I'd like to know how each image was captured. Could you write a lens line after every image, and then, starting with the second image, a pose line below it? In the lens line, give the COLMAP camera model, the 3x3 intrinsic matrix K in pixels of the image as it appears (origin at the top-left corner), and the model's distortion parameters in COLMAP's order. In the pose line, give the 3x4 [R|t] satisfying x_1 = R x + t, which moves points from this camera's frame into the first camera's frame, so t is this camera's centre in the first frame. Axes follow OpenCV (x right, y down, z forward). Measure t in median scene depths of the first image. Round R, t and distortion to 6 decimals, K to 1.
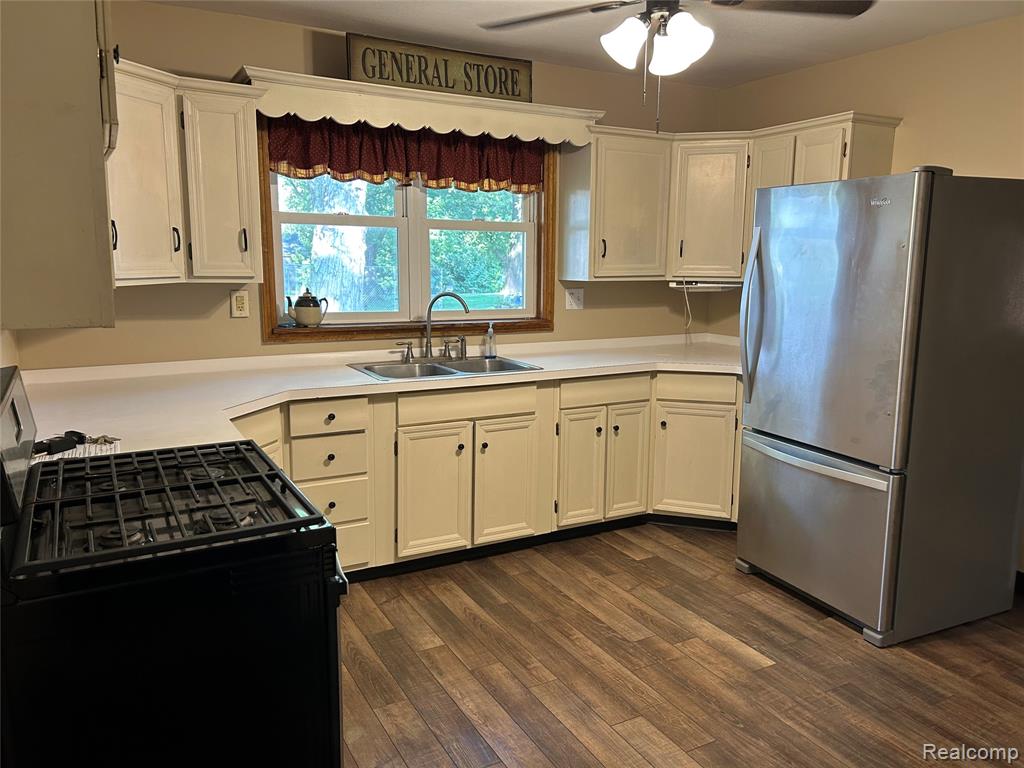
lens RADIAL K [[771.4, 0, 513.5], [0, 771.4, 388.9], [0, 0, 1]] dist [0.043836, -0.045548]
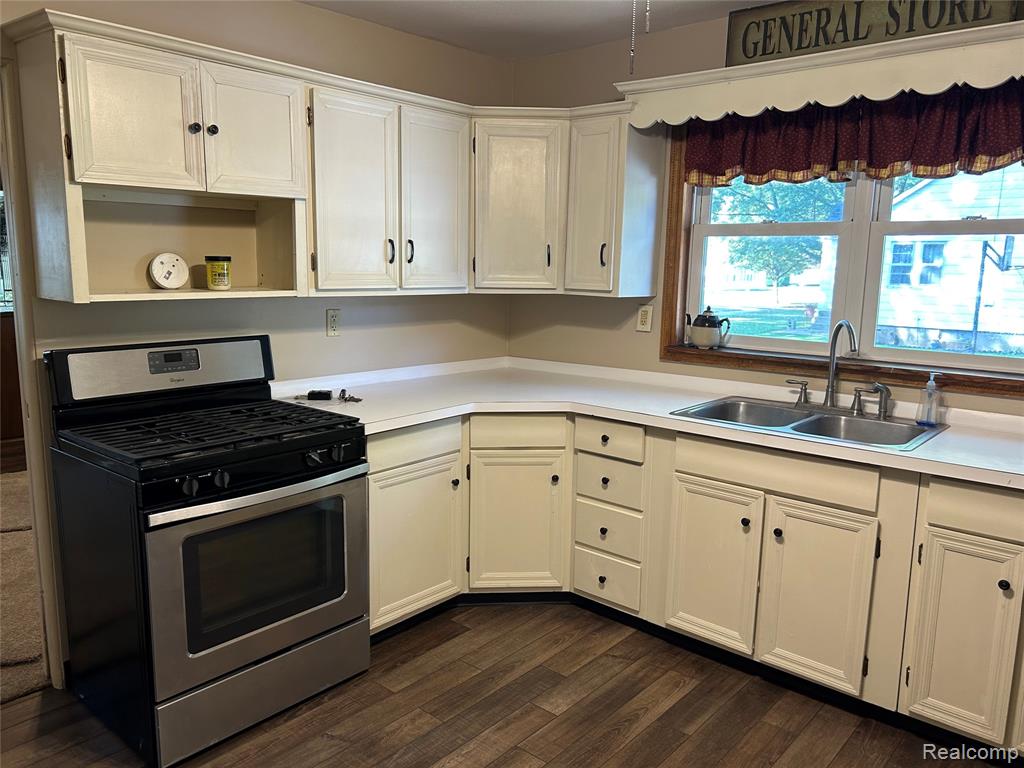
lens RADIAL K [[771.4, 0, 510.5], [0, 771.4, 385.7], [0, 0, 1]] dist [0.043836, -0.045548]
pose [[0.342302, 0.144407, -0.928427, 0.533300], [-0.171186, 0.981166, 0.089495, -0.083192], [0.923864, 0.128299, 0.360576, 0.488834]]
